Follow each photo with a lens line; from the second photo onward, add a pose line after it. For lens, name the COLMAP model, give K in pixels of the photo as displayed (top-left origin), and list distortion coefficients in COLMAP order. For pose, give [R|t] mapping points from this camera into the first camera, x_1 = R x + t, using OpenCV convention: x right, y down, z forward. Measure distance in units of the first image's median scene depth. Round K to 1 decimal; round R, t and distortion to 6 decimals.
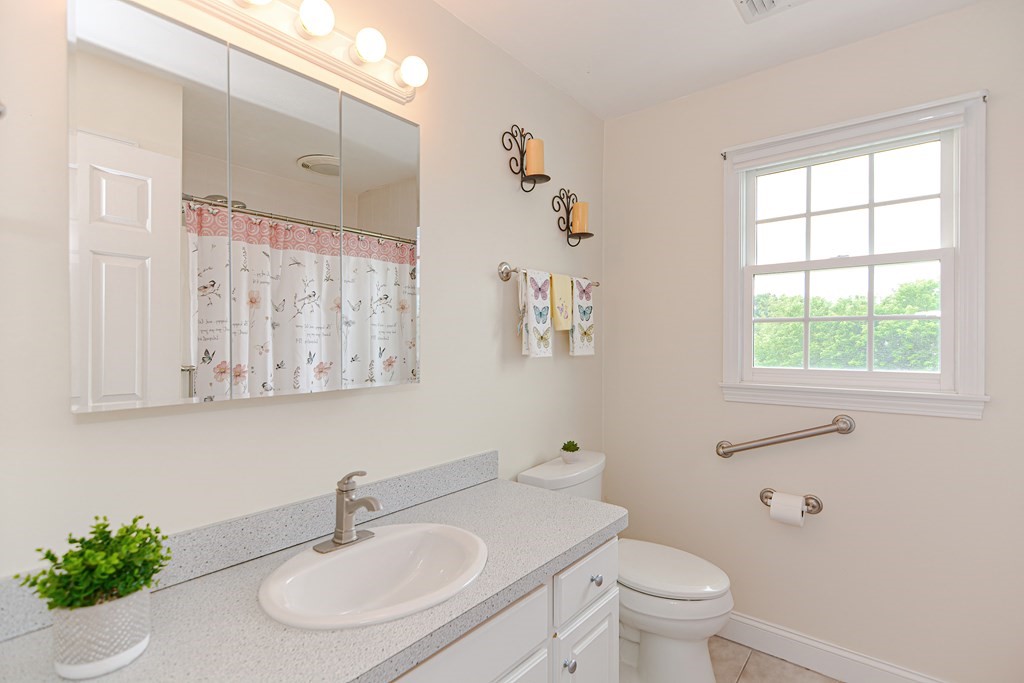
lens RADIAL K [[490.3, 0, 513.1], [0, 490.3, 345.0], [0, 0, 1]] dist [0.024233, -0.012454]
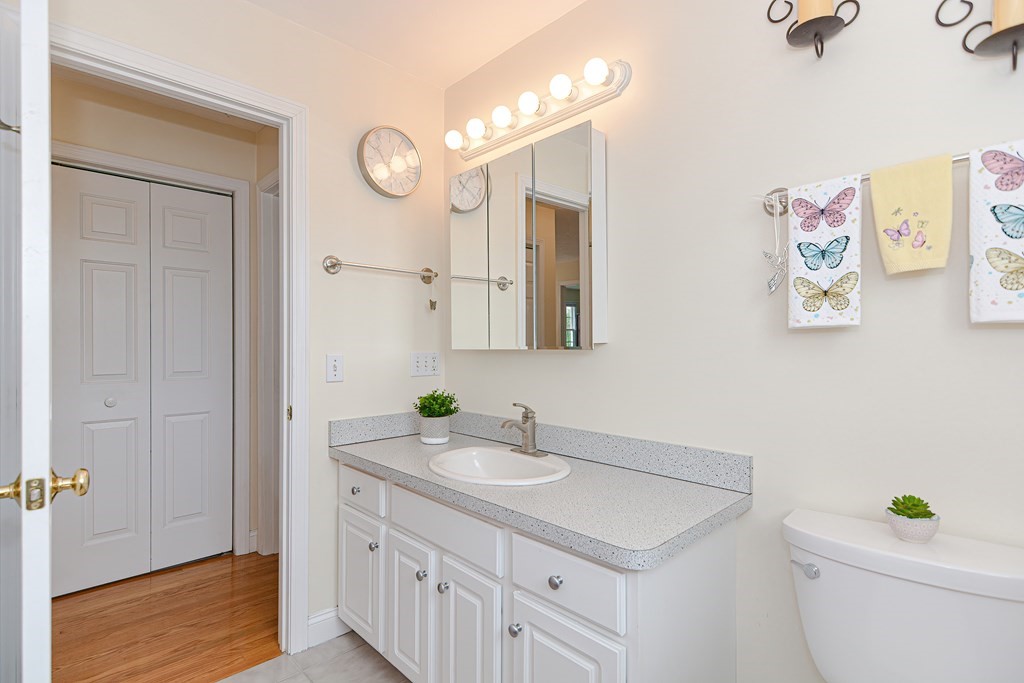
lens RADIAL K [[490.3, 0, 513.1], [0, 490.3, 345.0], [0, 0, 1]] dist [0.024233, -0.012454]
pose [[-0.118735, 0.004139, -0.992917, 0.513356], [-0.001506, 0.999989, 0.004348, 0.033577], [0.992925, 0.002012, -0.118727, 0.520733]]
